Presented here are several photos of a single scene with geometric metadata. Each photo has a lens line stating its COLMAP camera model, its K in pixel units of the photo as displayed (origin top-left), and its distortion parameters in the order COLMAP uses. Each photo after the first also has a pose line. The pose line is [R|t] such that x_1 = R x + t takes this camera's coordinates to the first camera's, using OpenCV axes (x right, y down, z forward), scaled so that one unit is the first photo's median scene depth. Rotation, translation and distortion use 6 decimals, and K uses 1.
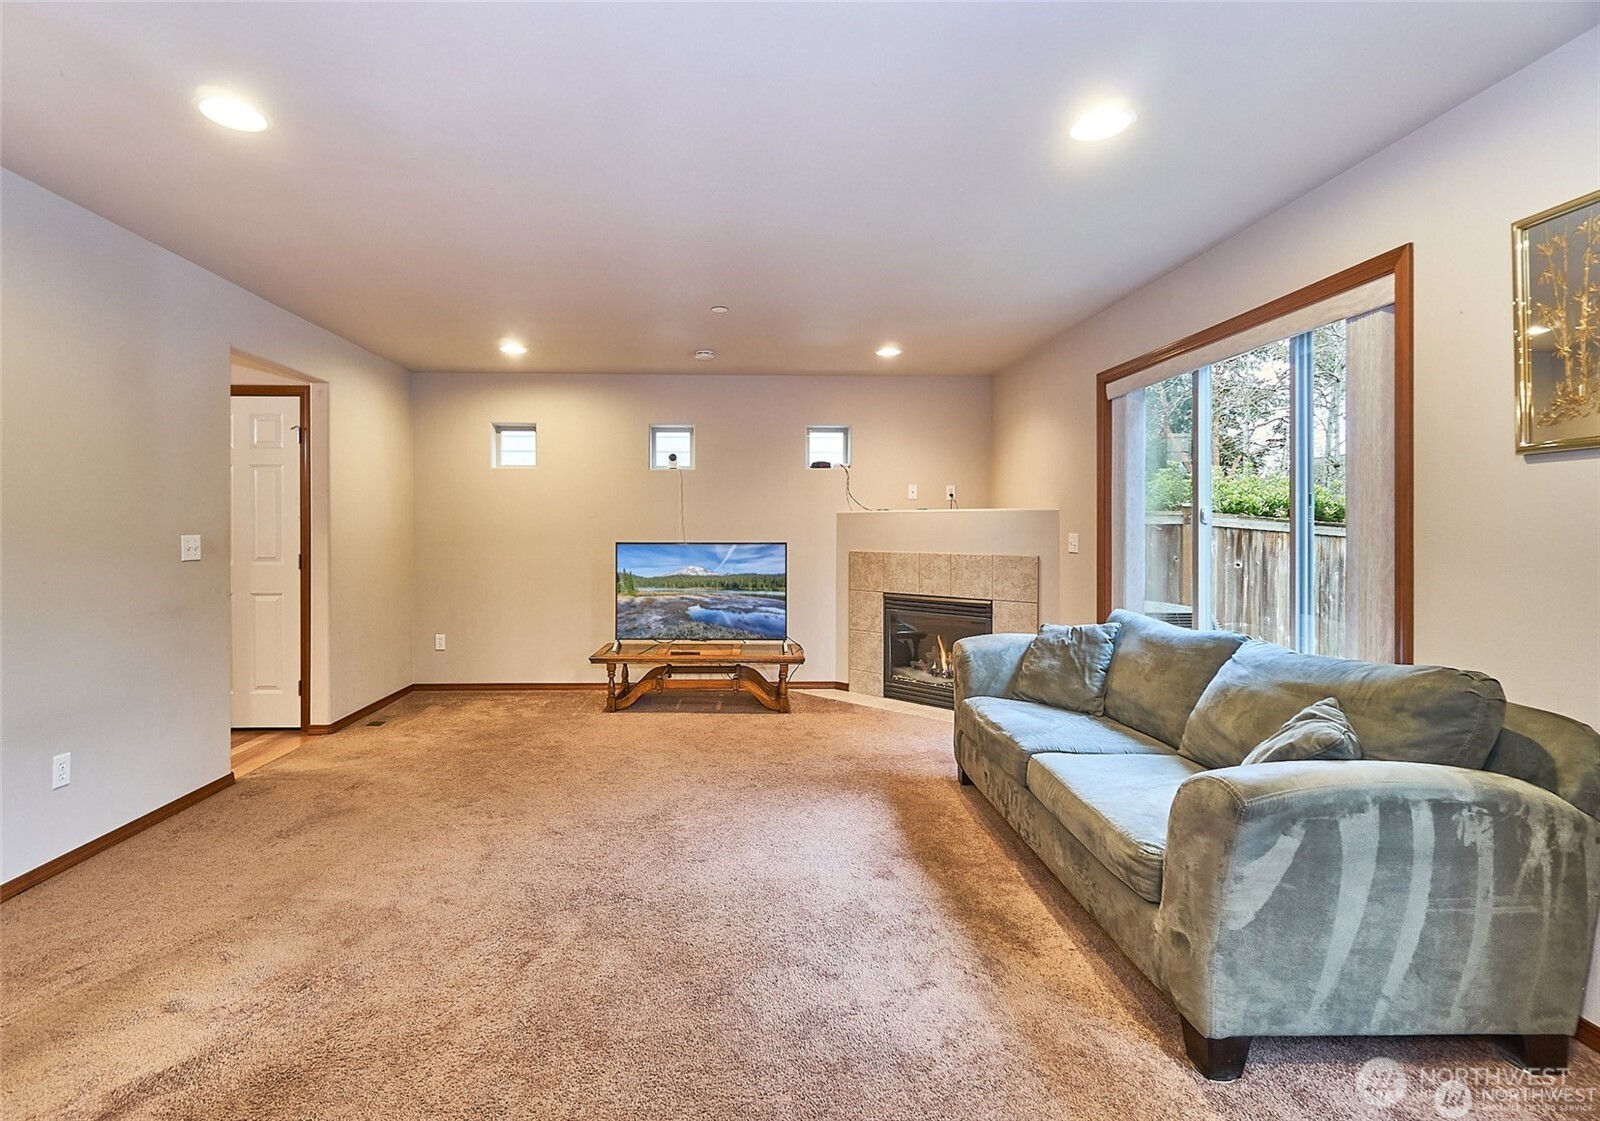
lens RADIAL K [[772.7, 0, 799.0], [0, 772.7, 549.5], [0, 0, 1]] dist [-0.021063, -0.000098]
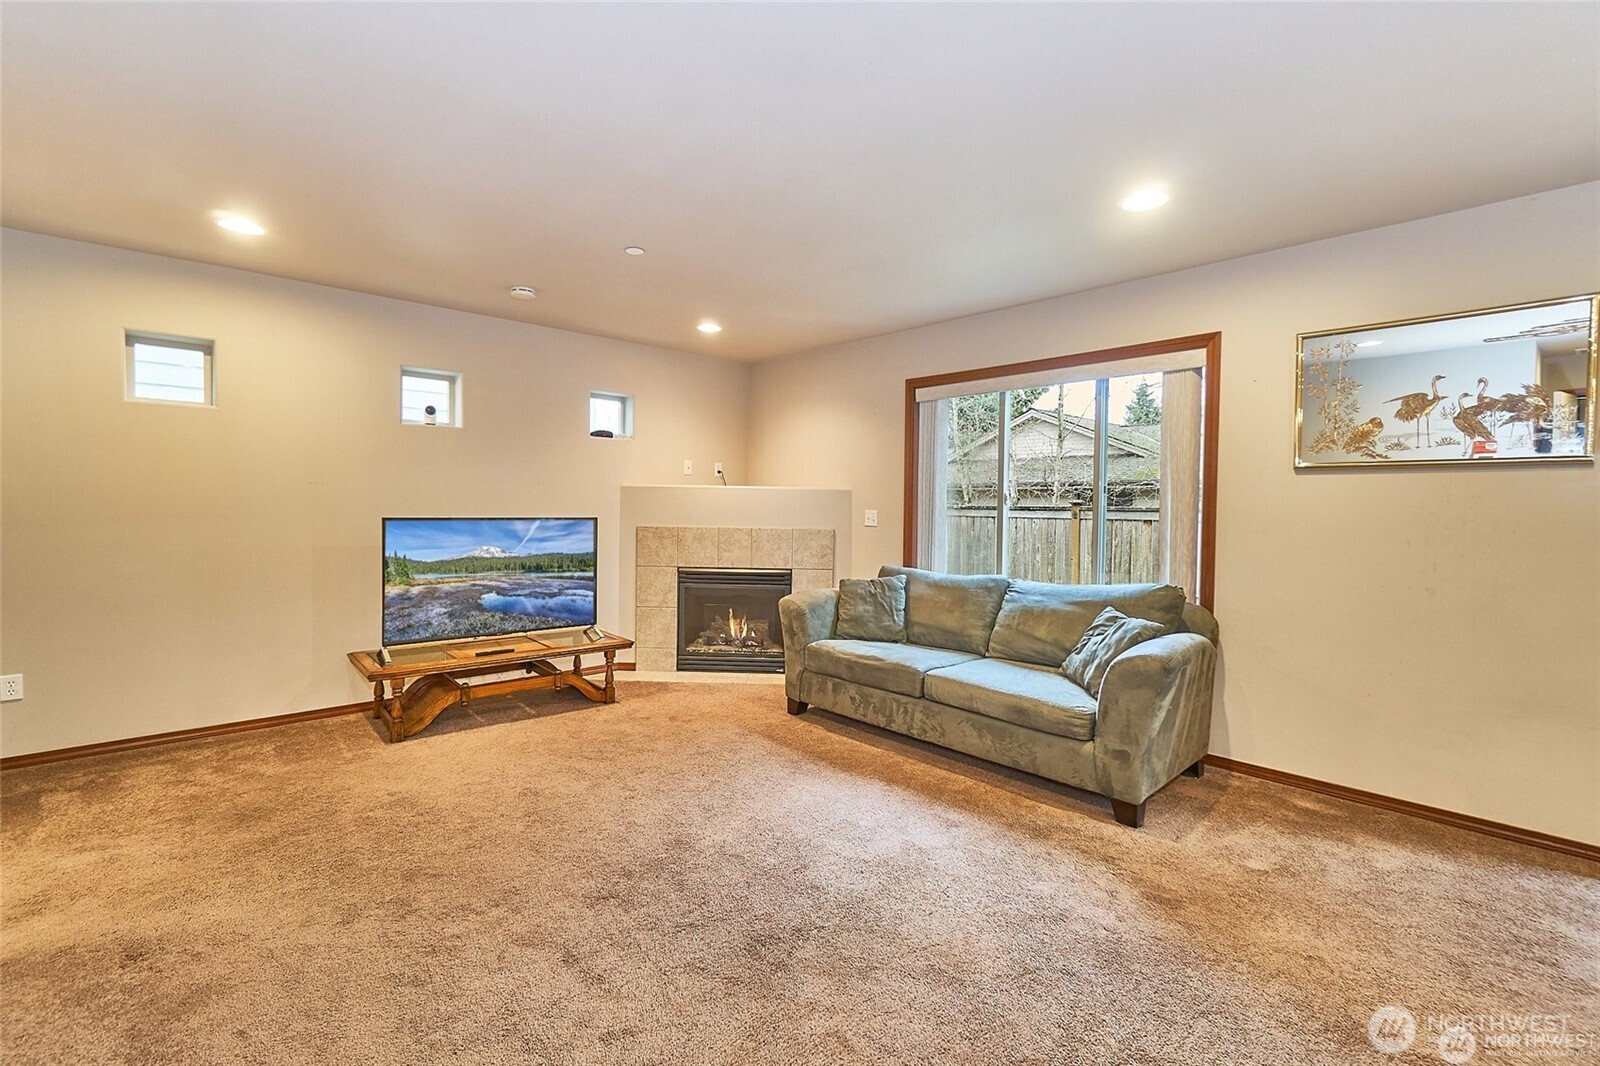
lens RADIAL K [[708.0, 0, 799.2], [0, 708.0, 533.7], [0, 0, 1]] dist [-0.011999, 0.000860]
pose [[0.757288, -0.014440, 0.652922, -0.378380], [0.002163, 0.999805, 0.019603, -0.005546], [-0.653078, -0.013433, 0.757172, 0.208912]]
